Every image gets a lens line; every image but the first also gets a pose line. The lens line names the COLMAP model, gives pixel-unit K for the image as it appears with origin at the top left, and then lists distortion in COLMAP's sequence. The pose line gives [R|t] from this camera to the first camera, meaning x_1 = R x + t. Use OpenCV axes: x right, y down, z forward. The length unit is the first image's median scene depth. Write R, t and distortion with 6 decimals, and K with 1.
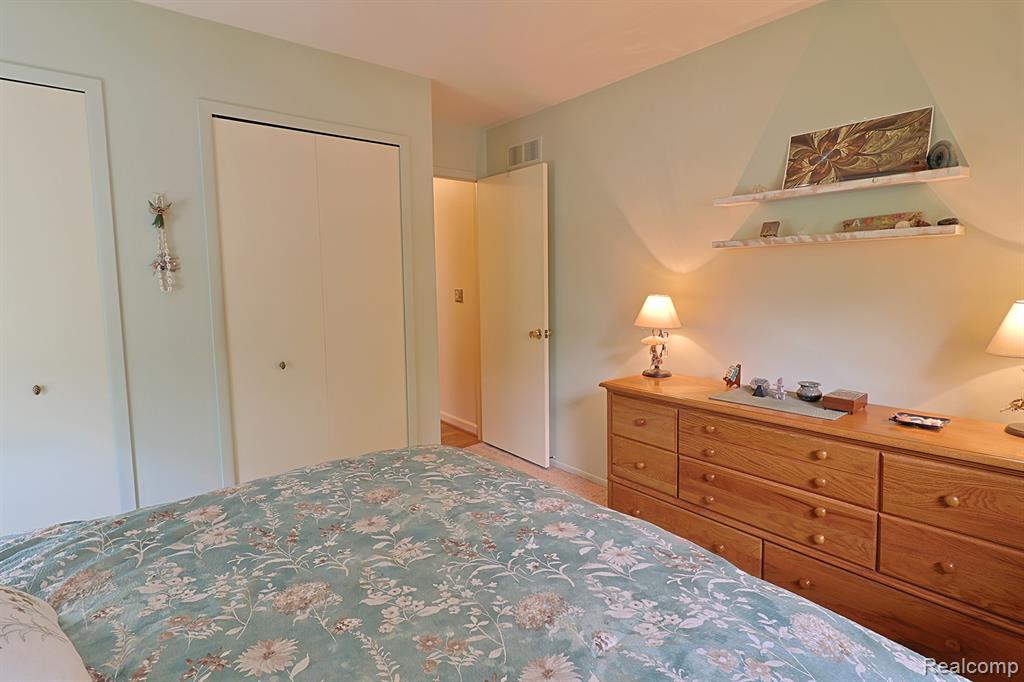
lens RADIAL K [[520.1, 0, 521.1], [0, 520.1, 323.3], [0, 0, 1]] dist [0.005068, -0.002535]
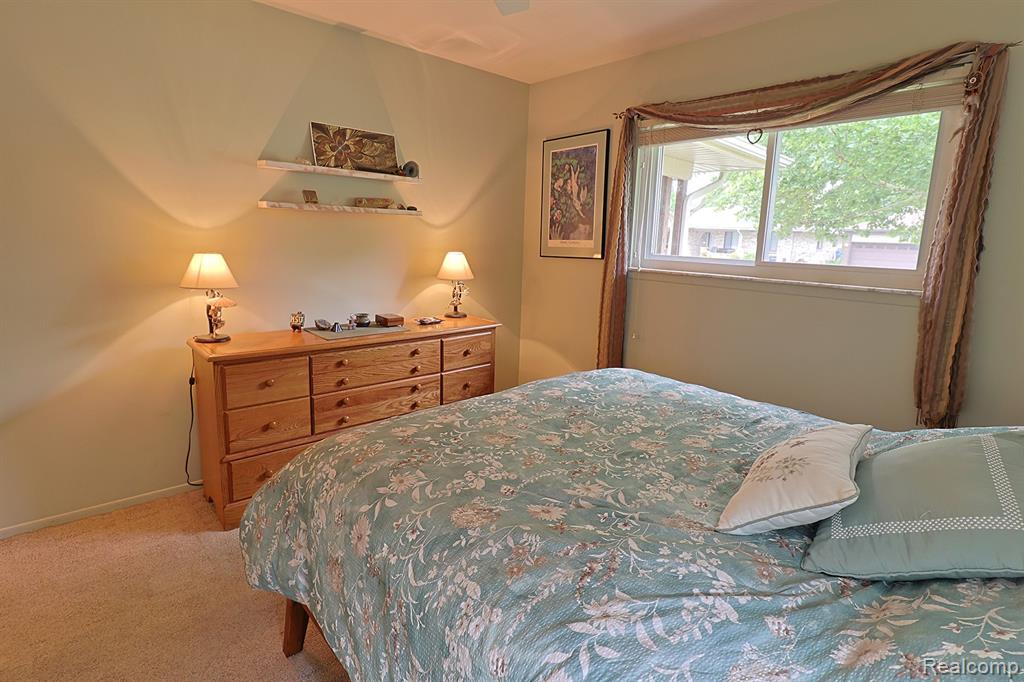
lens RADIAL K [[520.1, 0, 521.1], [0, 520.1, 323.3], [0, 0, 1]] dist [0.005068, -0.002535]
pose [[-0.052992, -0.152572, 0.986871, -0.884872], [0.052709, 0.986454, 0.155338, -0.058456], [-0.997203, 0.060248, -0.044232, 0.652968]]
